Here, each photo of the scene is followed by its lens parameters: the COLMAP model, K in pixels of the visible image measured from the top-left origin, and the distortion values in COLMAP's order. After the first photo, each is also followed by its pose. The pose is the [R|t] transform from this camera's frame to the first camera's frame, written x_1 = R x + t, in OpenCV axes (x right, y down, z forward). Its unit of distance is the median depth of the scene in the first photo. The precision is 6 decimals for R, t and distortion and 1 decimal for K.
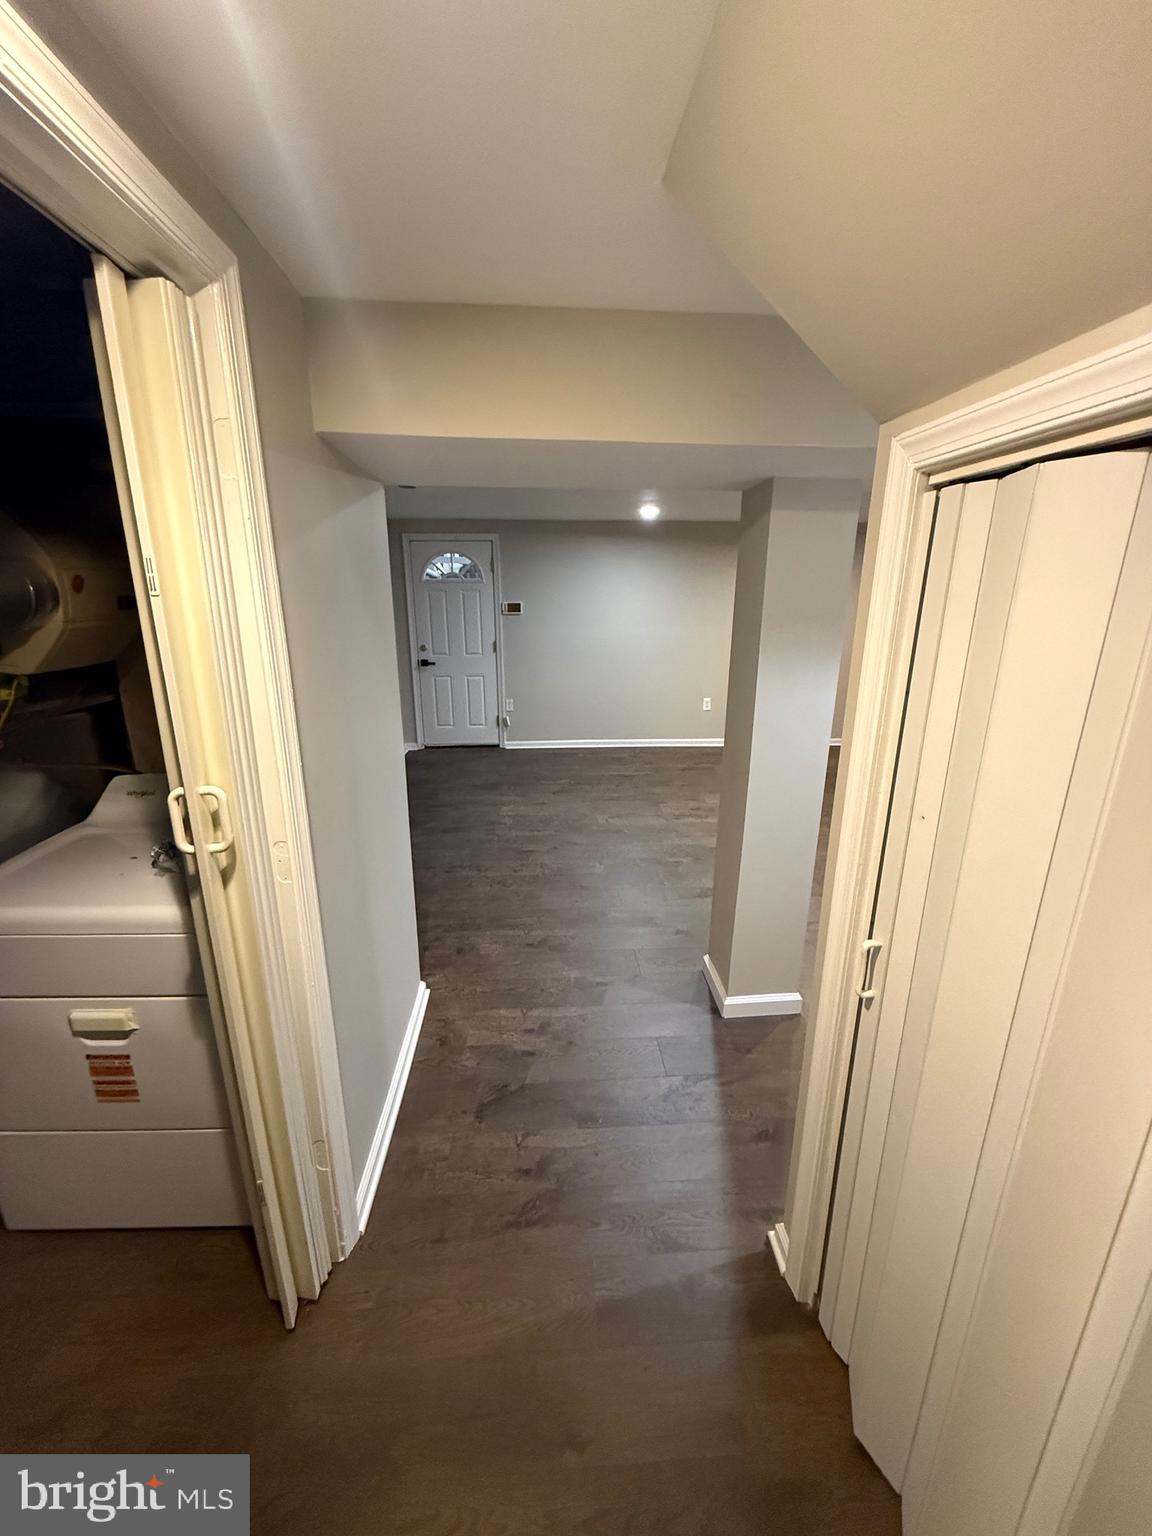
lens RADIAL K [[610.9, 0, 574.2], [0, 610.9, 764.1], [0, 0, 1]] dist [-0.000343, 0.000106]
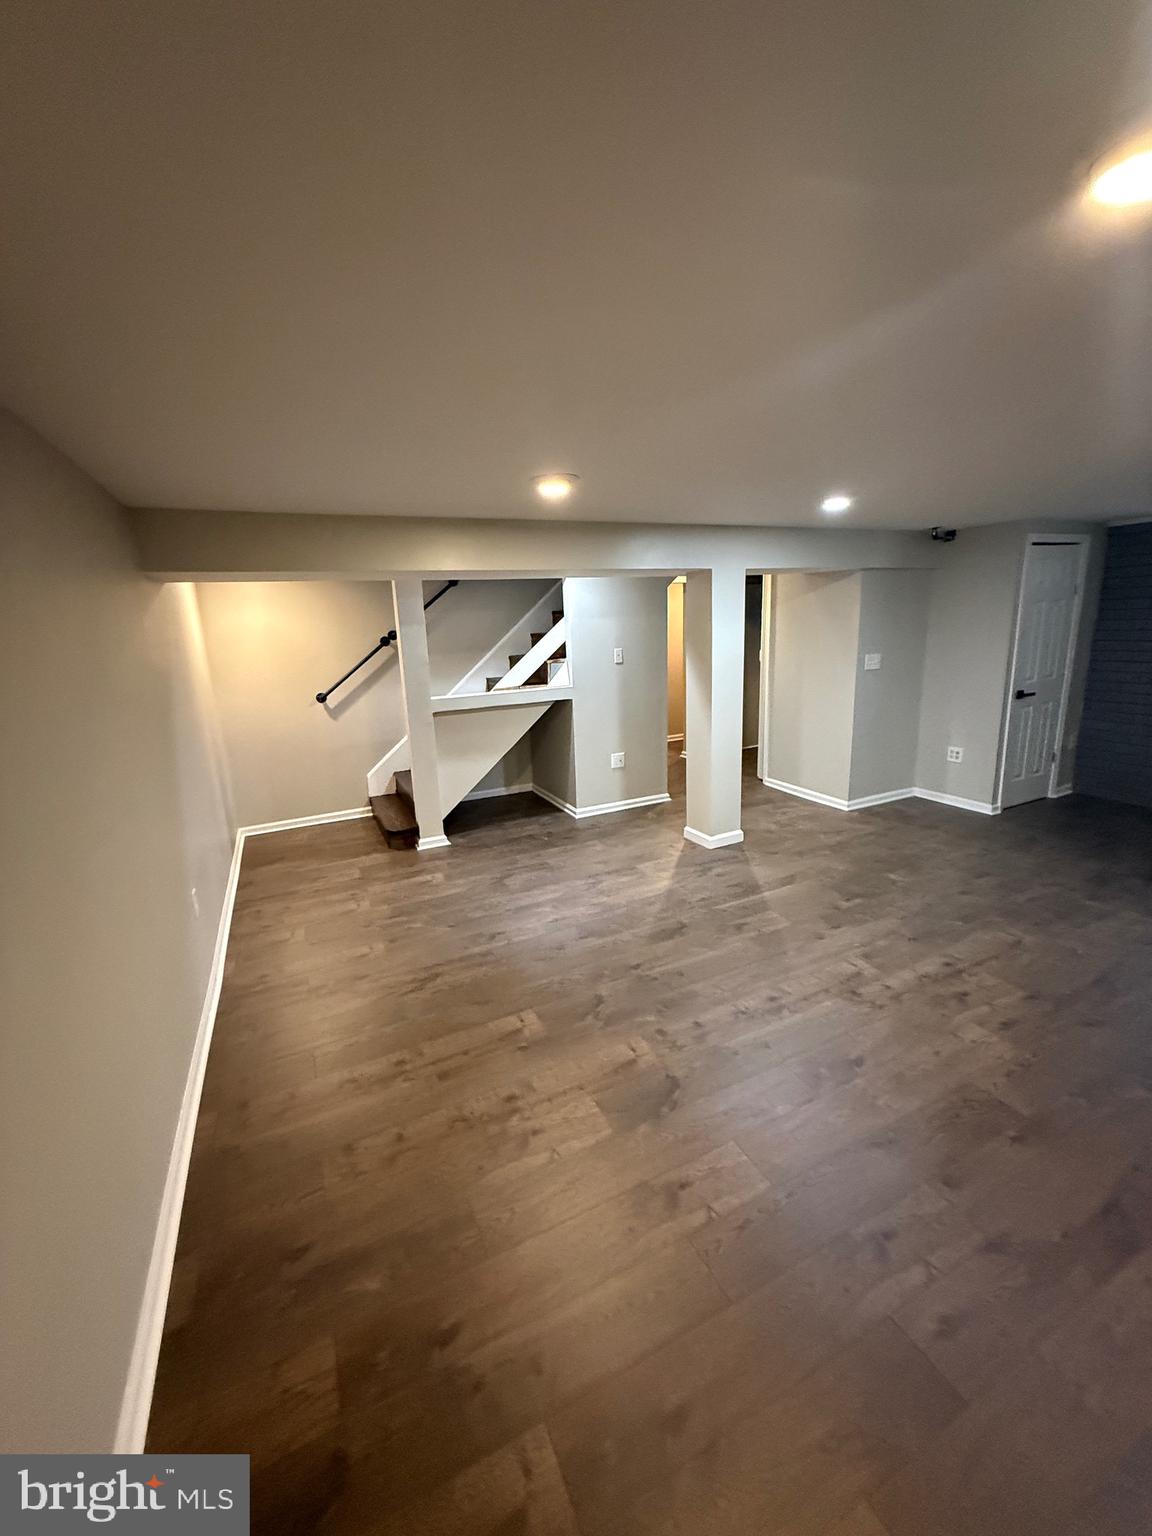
lens RADIAL K [[610.9, 0, 574.2], [0, 610.9, 764.1], [0, 0, 1]] dist [-0.000343, 0.000106]
pose [[-0.929356, 0.121314, -0.348682, 0.735021], [-0.063525, 0.877834, 0.474734, -0.379177], [0.363677, 0.463347, -0.808114, 1.275338]]
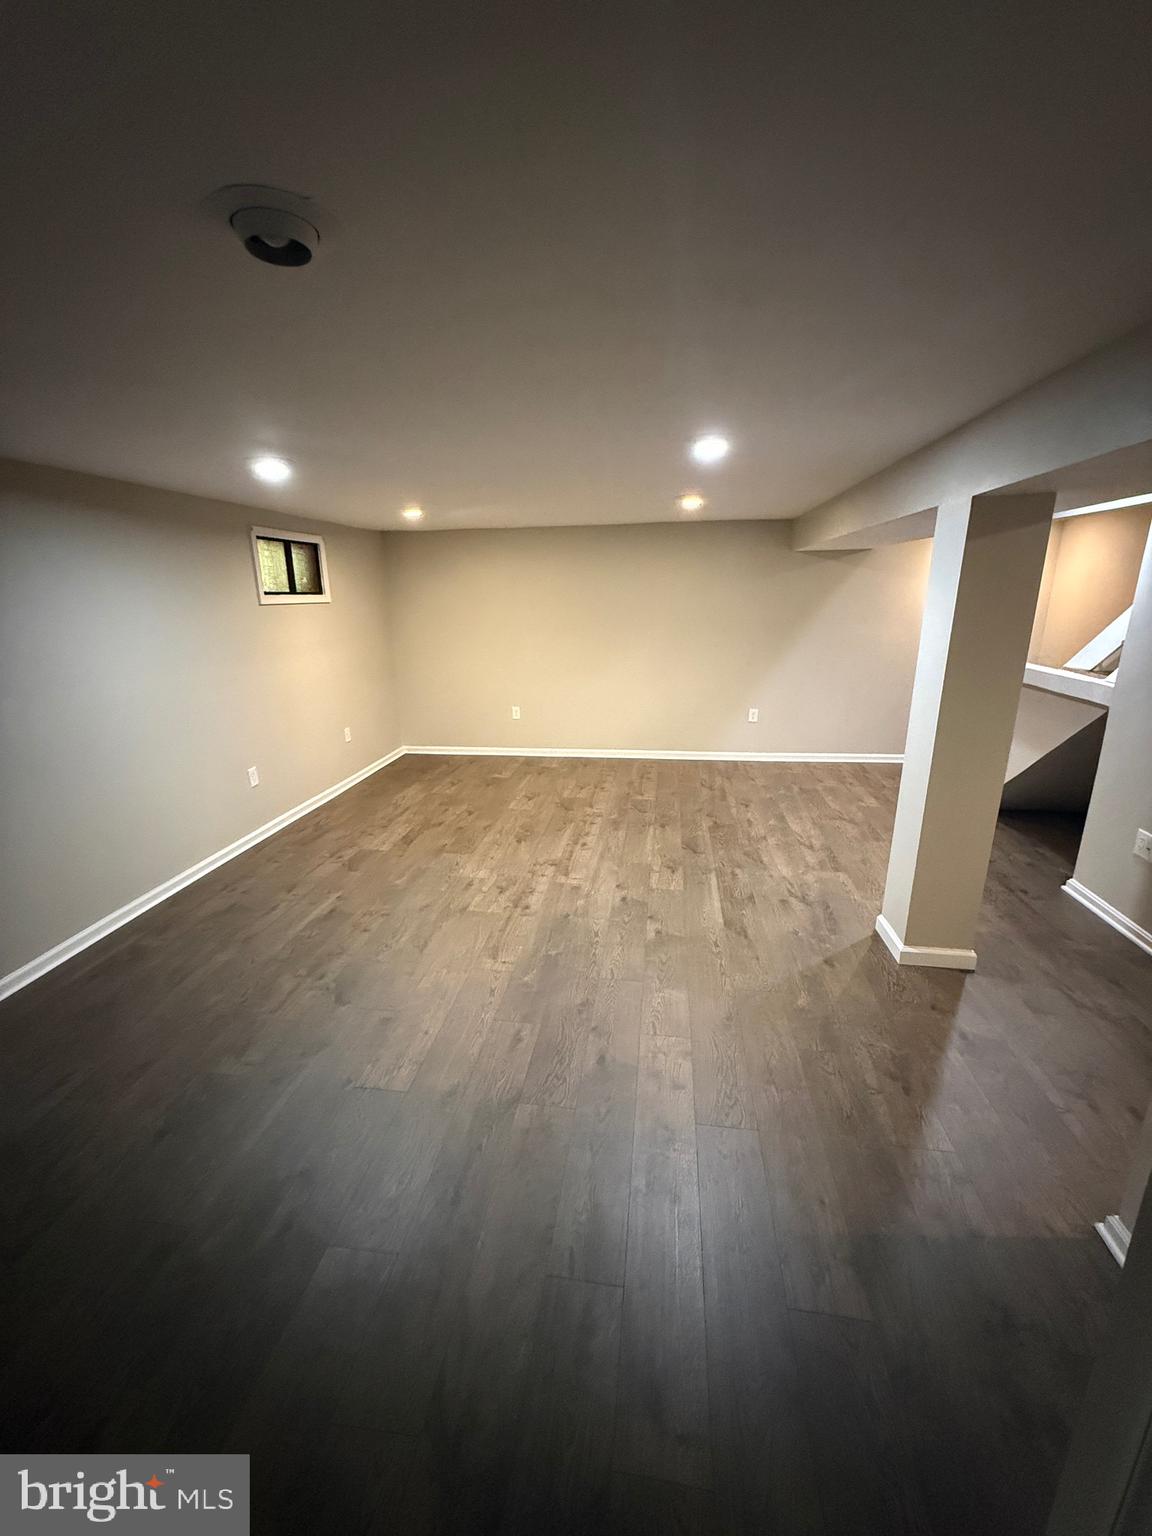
lens RADIAL K [[610.9, 0, 574.2], [0, 610.9, 764.1], [0, 0, 1]] dist [-0.000343, 0.000106]
pose [[0.210946, -0.272917, 0.938626, -0.465730], [0.291018, 0.934225, 0.206234, -0.208466], [-0.933172, 0.229653, 0.276494, 0.697054]]
